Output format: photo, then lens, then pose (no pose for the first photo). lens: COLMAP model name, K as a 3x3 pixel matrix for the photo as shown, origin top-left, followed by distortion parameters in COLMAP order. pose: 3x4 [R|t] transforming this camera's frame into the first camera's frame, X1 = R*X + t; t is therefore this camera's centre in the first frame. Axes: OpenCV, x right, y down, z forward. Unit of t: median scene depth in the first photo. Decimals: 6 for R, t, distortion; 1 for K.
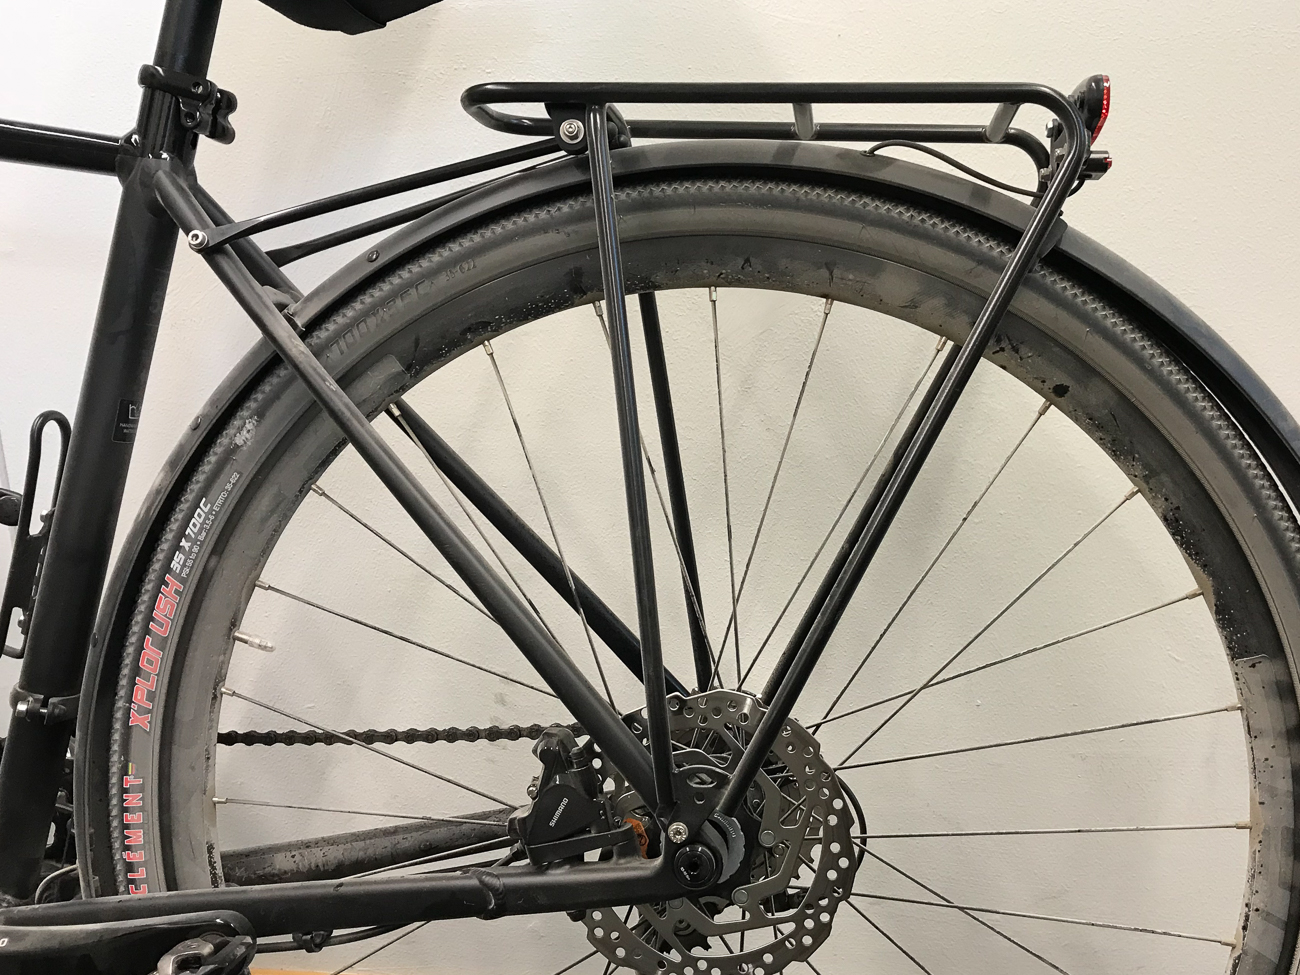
lens RADIAL K [[1067.5, 0, 653.8], [0, 1067.5, 491.1], [0, 0, 1]] dist [-0.010862, -0.009387]
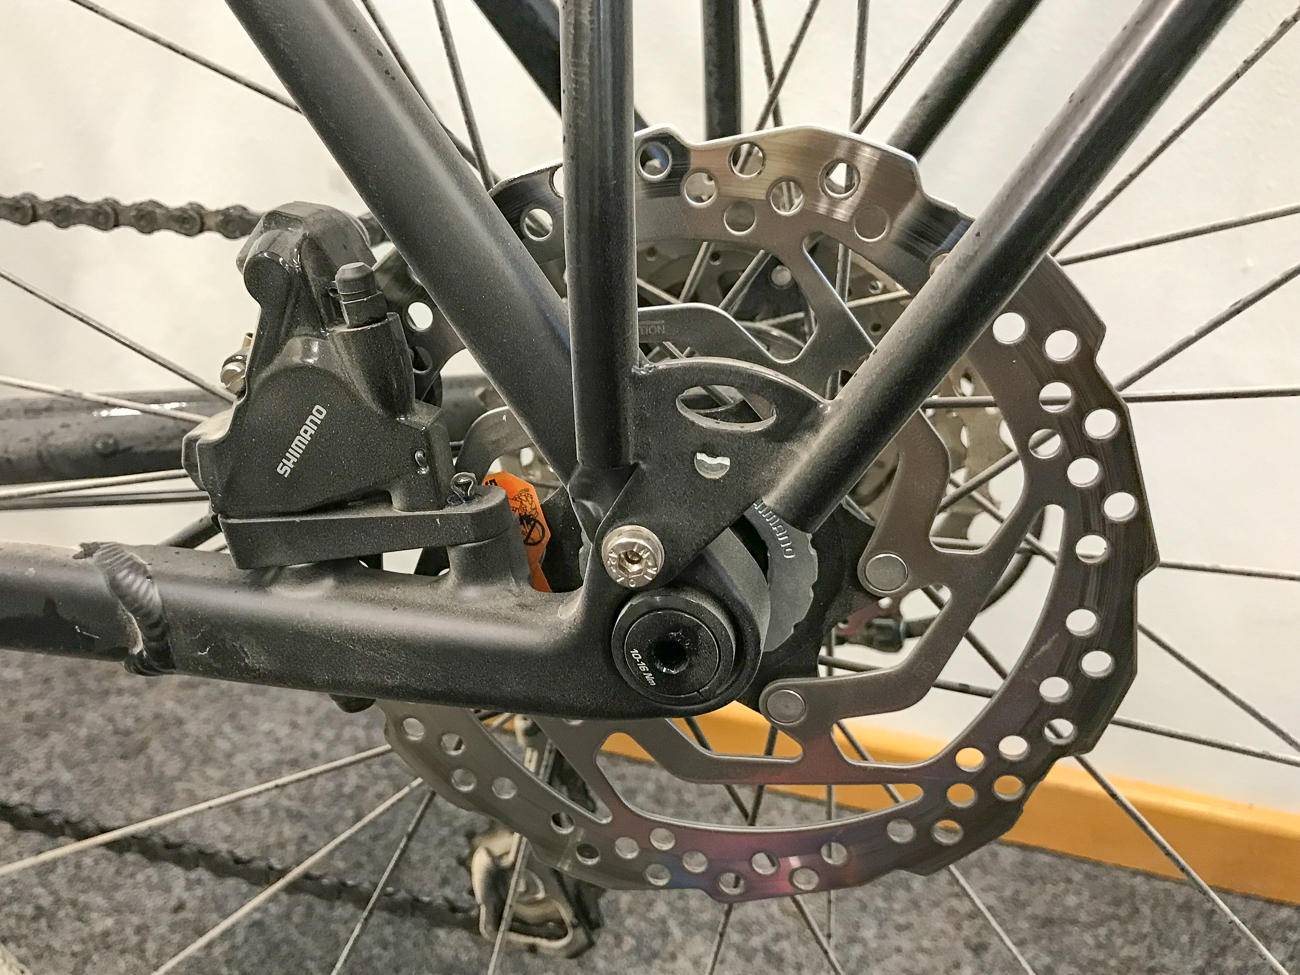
lens RADIAL K [[1067.5, 0, 651.5], [0, 1067.5, 490.2], [0, 0, 1]] dist [-0.010862, -0.009387]
pose [[0.995006, 0.084678, 0.052838, 0.009214], [-0.098887, 0.908201, 0.406684, 0.160899], [-0.013550, -0.409878, 0.912040, 0.671826]]
